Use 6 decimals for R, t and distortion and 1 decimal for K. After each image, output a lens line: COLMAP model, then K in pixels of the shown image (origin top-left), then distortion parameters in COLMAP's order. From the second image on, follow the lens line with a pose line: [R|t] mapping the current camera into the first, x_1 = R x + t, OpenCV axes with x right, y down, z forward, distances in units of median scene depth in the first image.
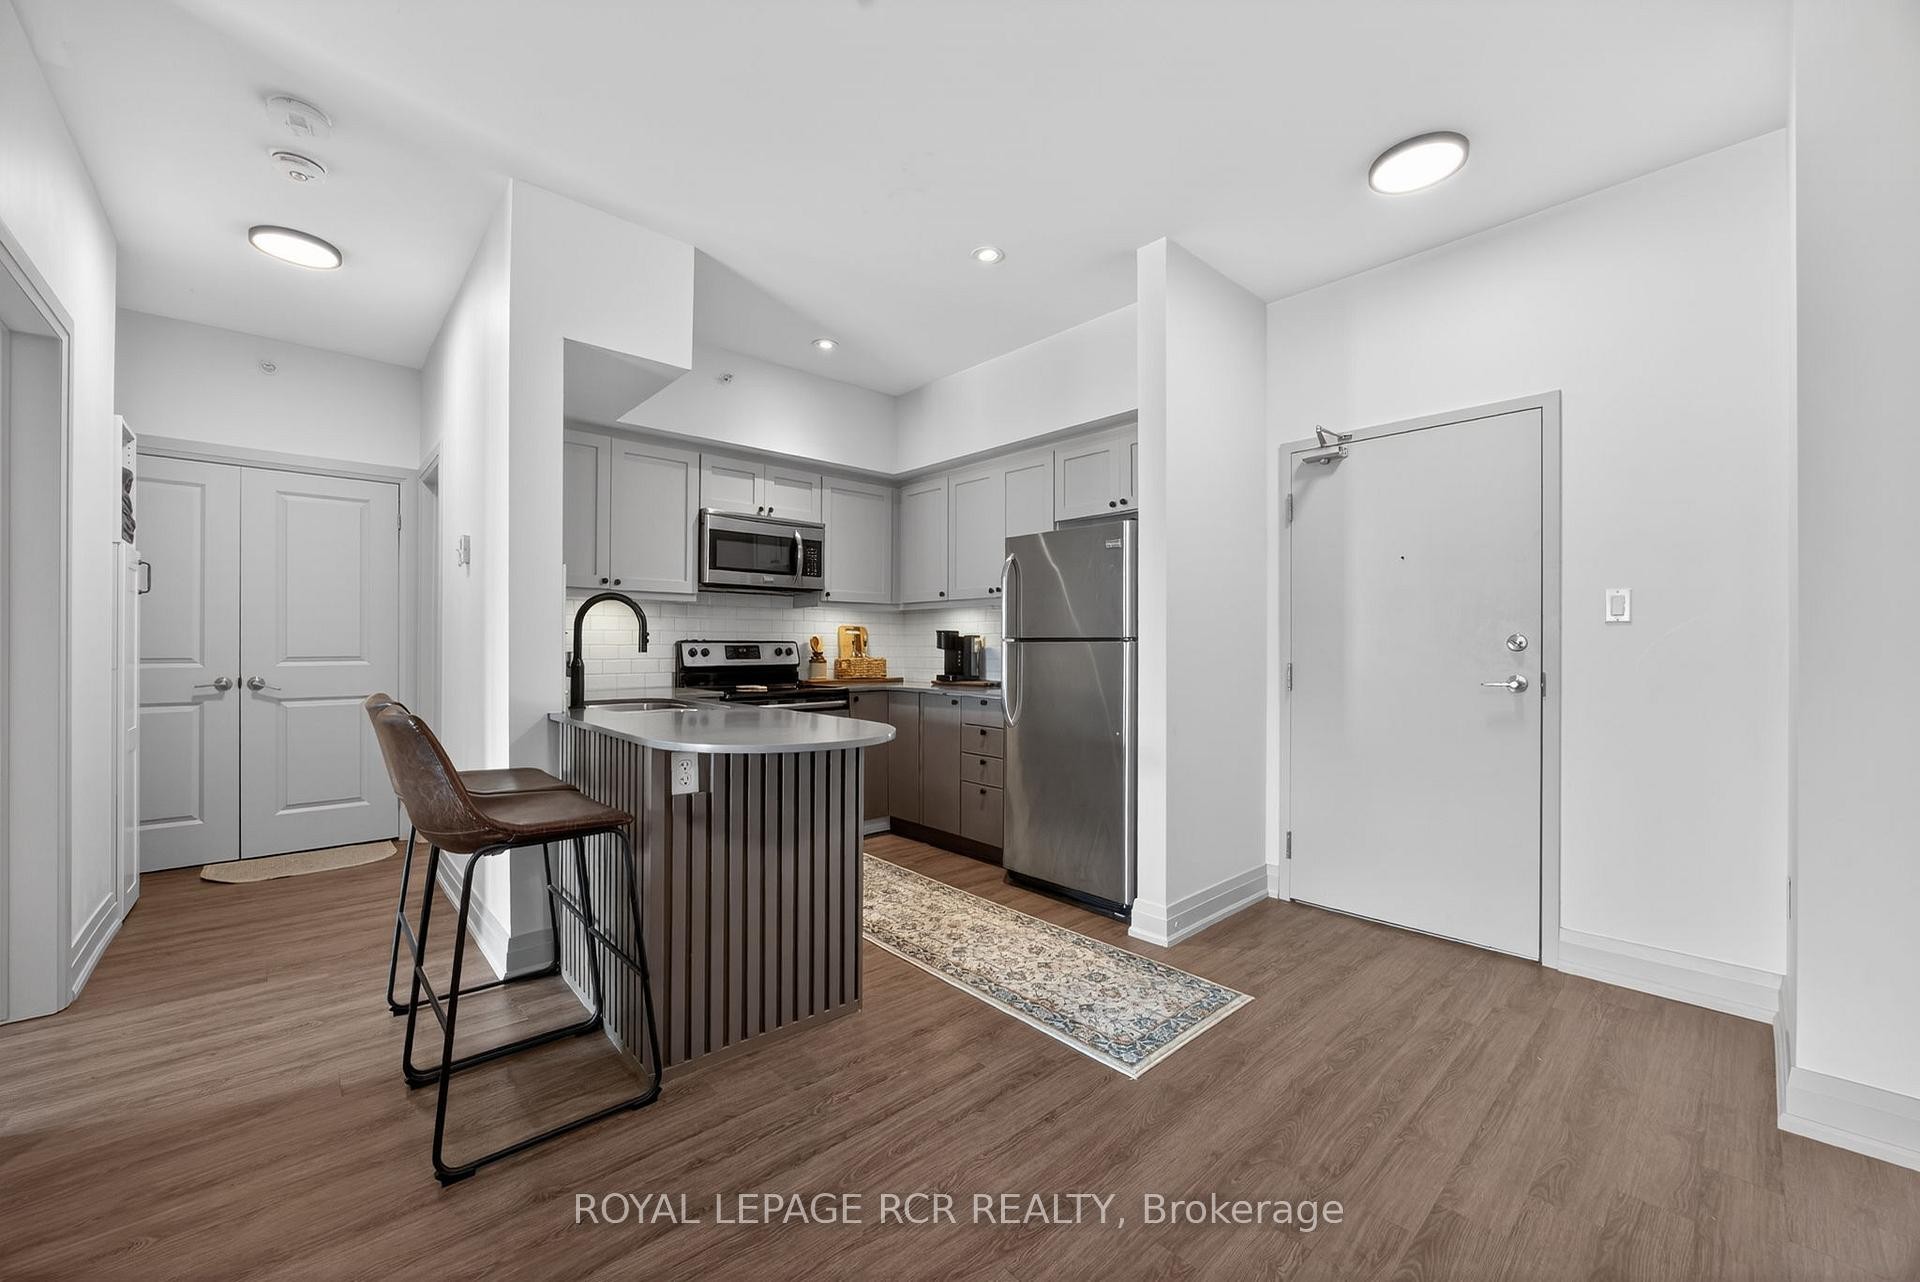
lens RADIAL K [[740.3, 0, 941.9], [0, 740.3, 644.8], [0, 0, 1]] dist [-0.000306, 0.000021]
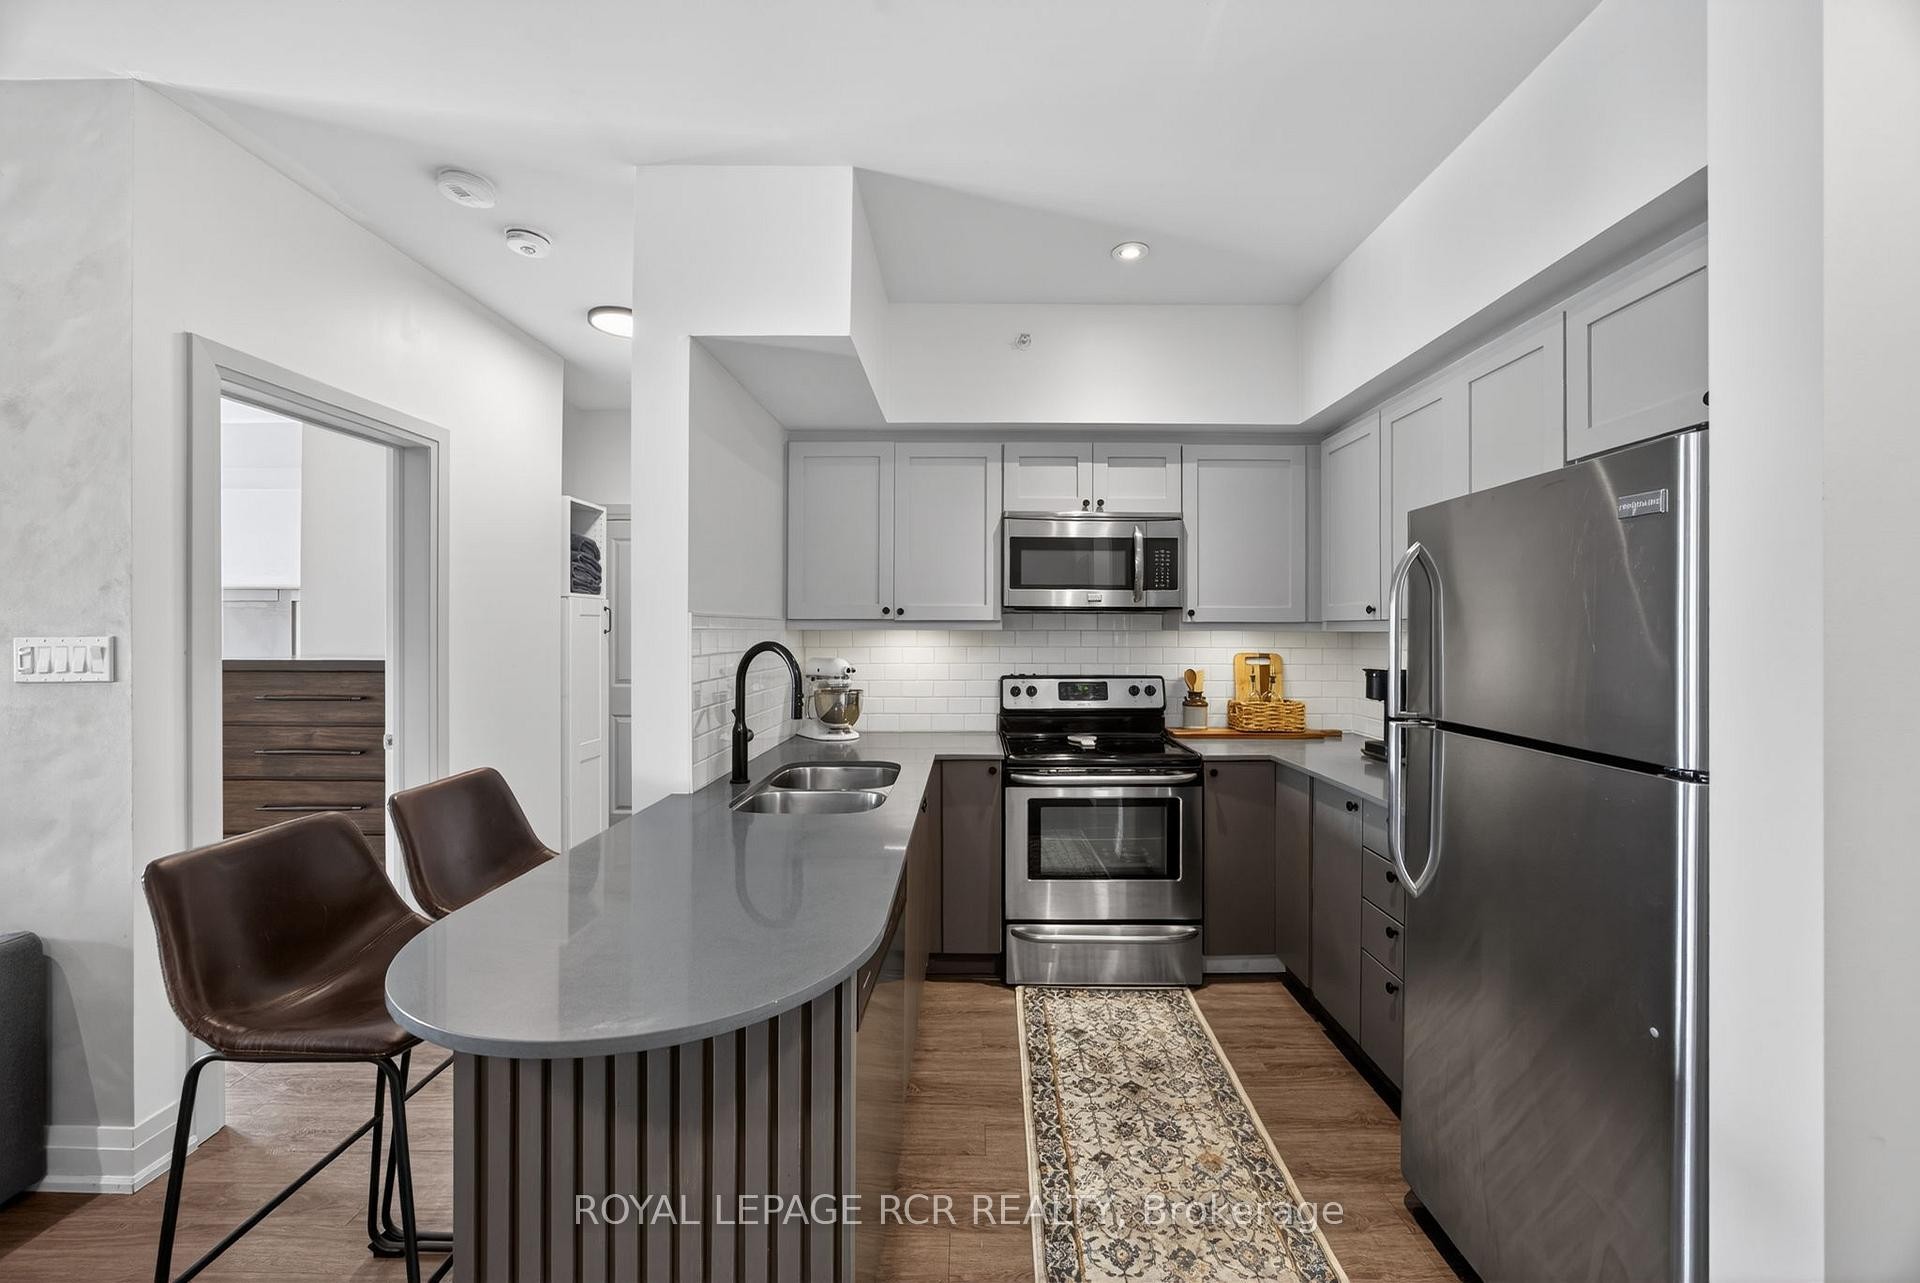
lens RADIAL K [[730.7, 0, 981.4], [0, 730.7, 635.2], [0, 0, 1]] dist [-0.011049, 0.000129]
pose [[0.747476, 0.002071, -0.664286, 0.167810], [0.000685, 0.999992, 0.003889, -0.054359], [0.664288, -0.003362, 0.747469, 0.386022]]
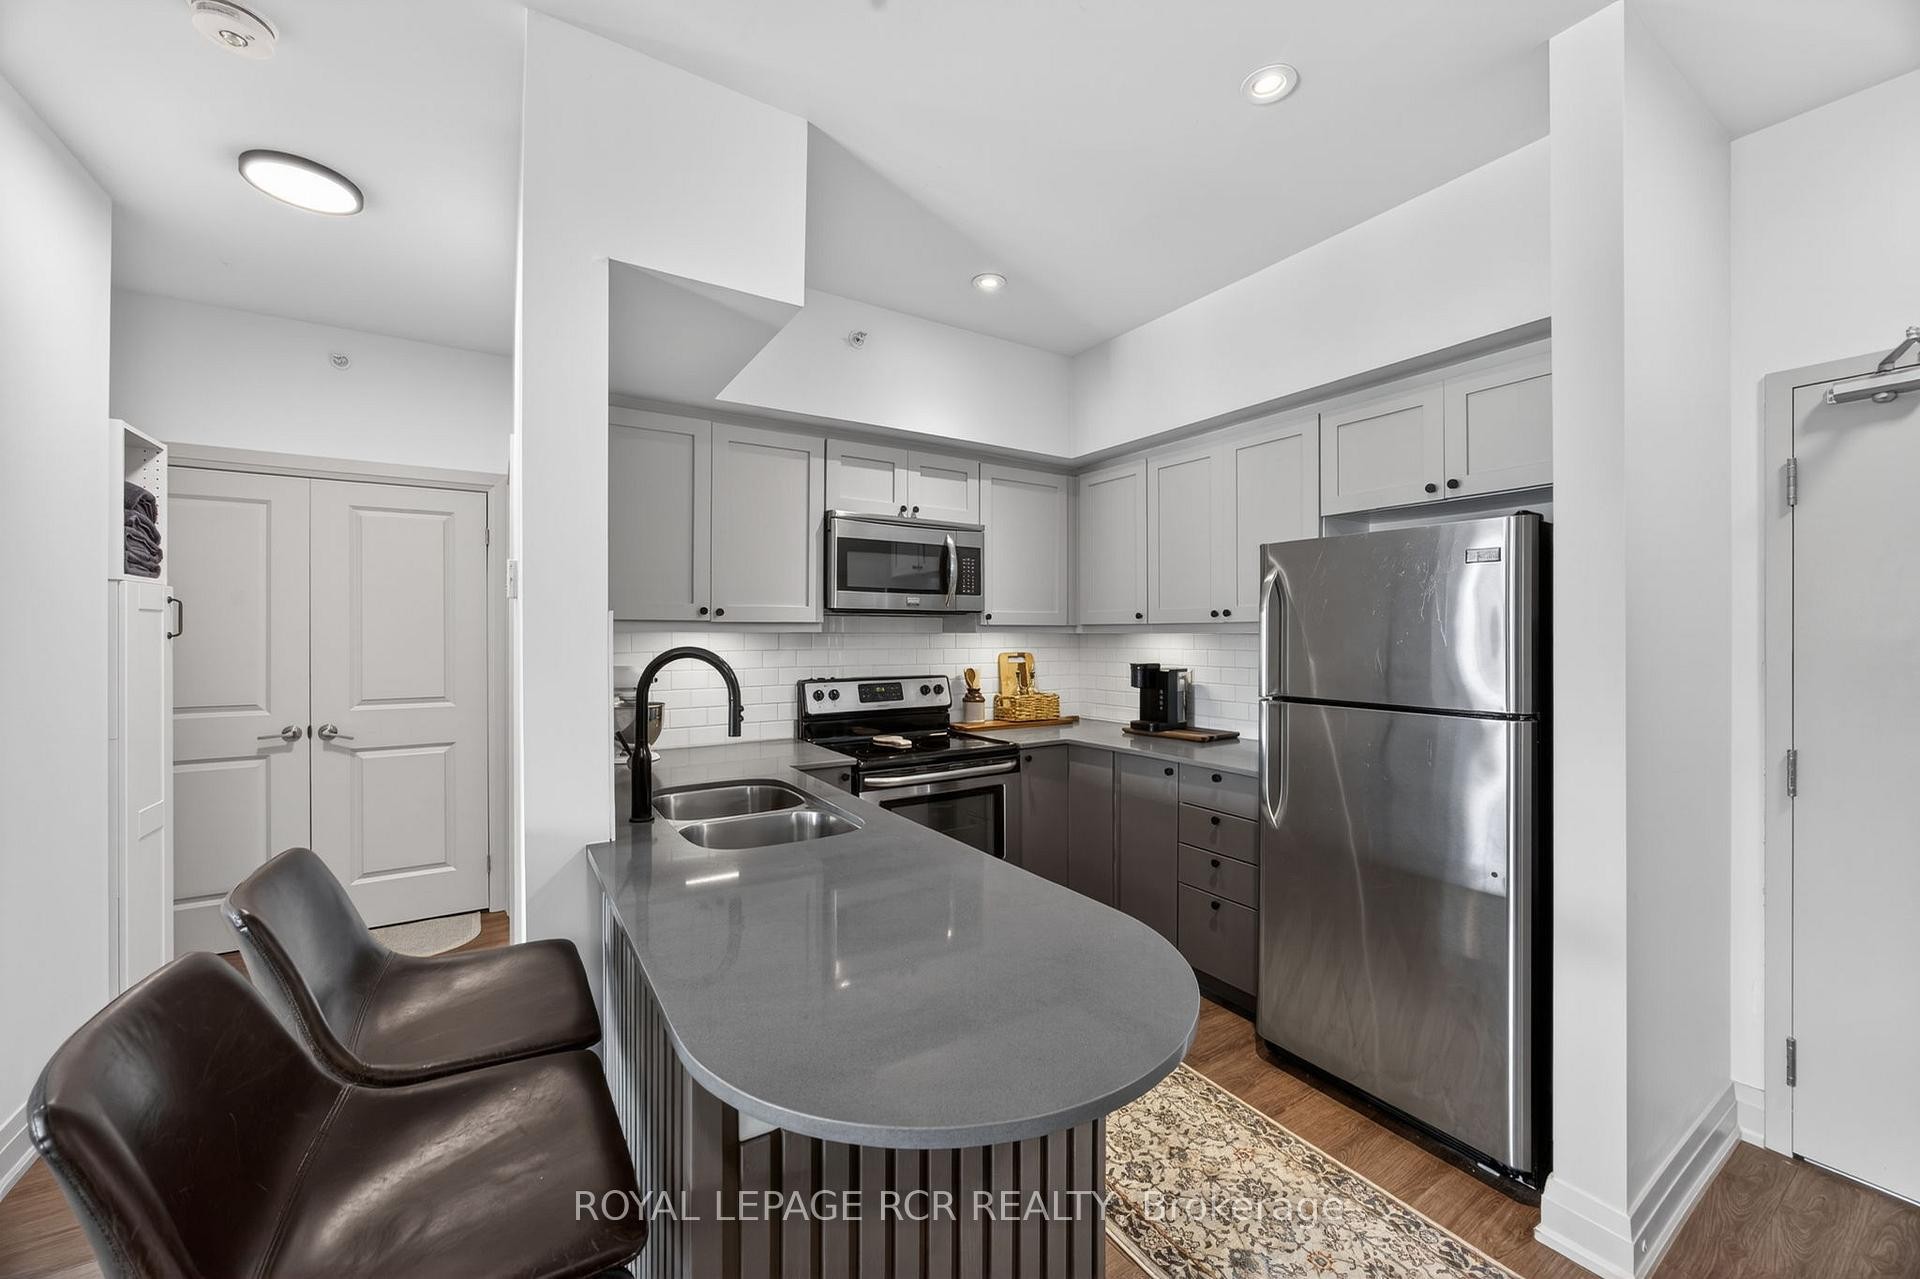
lens RADIAL K [[732.5, 0, 962.3], [0, 732.5, 636.2], [0, 0, 1]] dist [-0.012896, 0.000063]
pose [[0.988312, -0.002351, -0.152428, -0.070194], [0.002693, 0.999994, 0.002033, -0.053933], [0.152422, -0.002419, 0.988313, 0.265330]]
